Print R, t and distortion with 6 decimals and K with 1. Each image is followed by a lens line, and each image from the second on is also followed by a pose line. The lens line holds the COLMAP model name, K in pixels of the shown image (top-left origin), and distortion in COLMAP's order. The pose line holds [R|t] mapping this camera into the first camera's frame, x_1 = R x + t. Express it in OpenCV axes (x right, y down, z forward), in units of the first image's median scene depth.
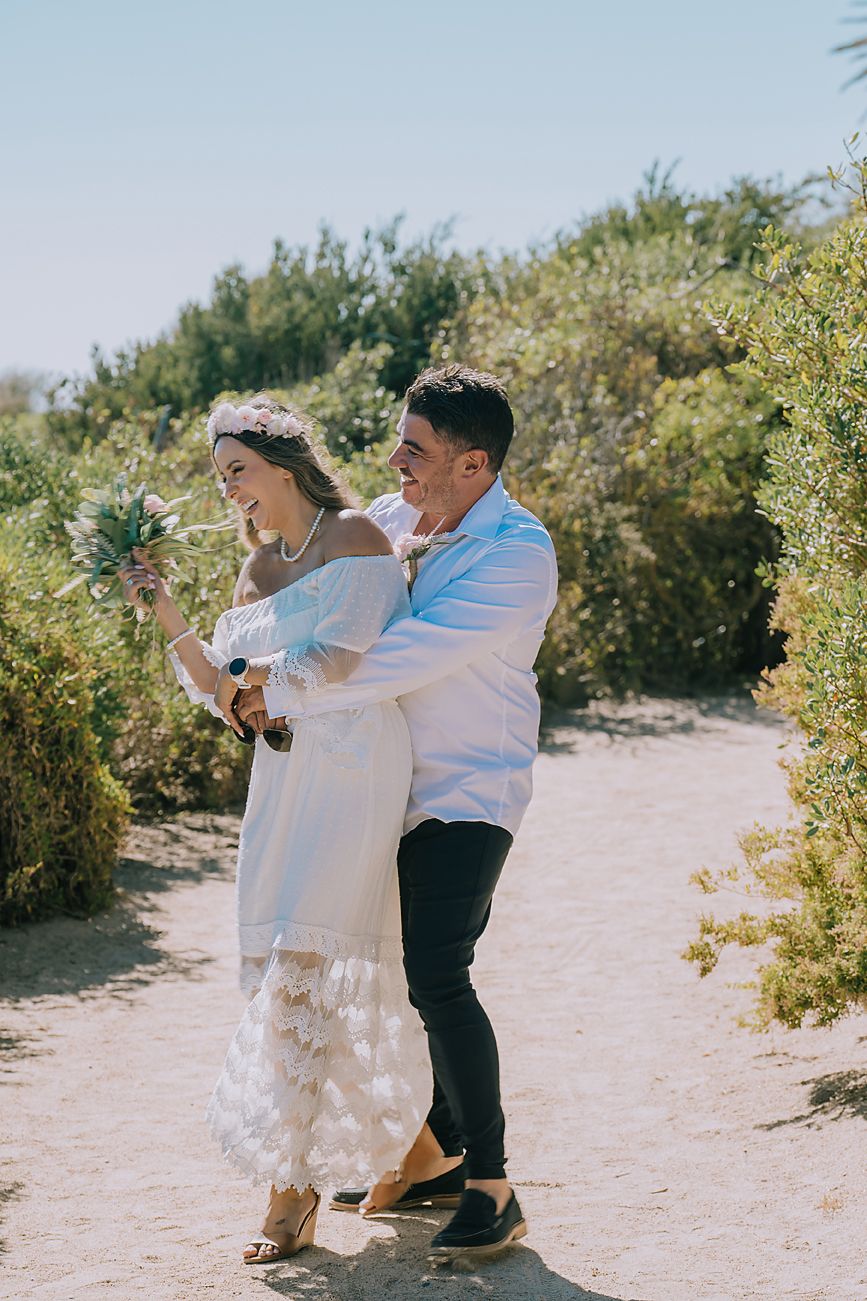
lens RADIAL K [[3676.5, 0, 435.1], [0, 3676.5, 654.7], [0, 0, 1]] dist [0.990972, 0.000000]
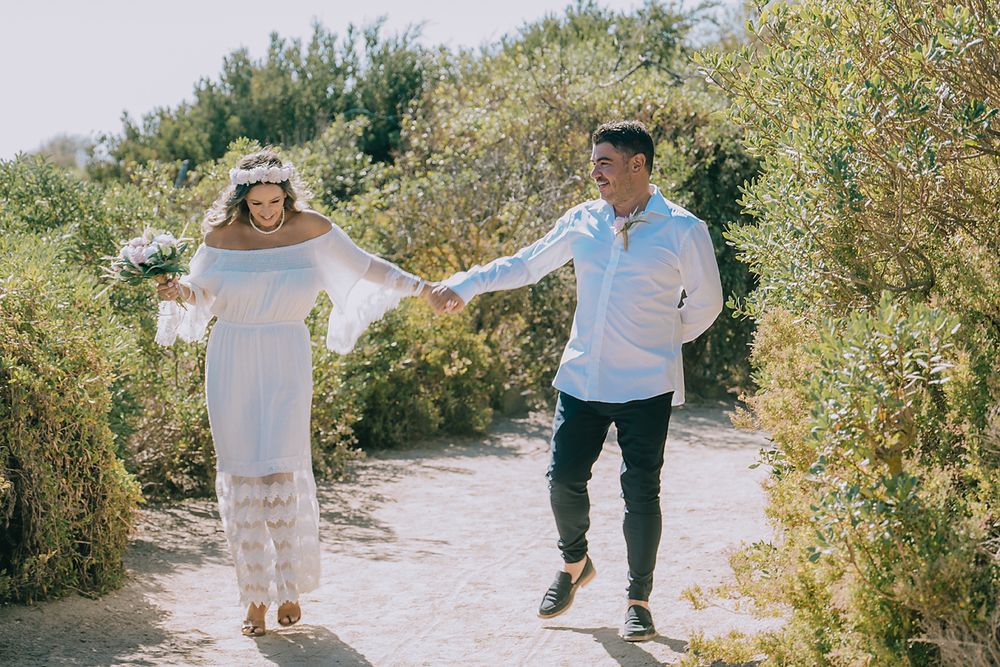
lens RADIAL K [[2734.2, 0, 499.1], [0, 2734.2, 334.7], [0, 0, 1]] dist [0.681390, 0.000000]
pose [[0.998429, 0.034655, 0.044035, -0.010619], [-0.034068, 0.999321, -0.014009, 0.000130], [-0.044490, 0.012486, 0.998932, 0.129331]]
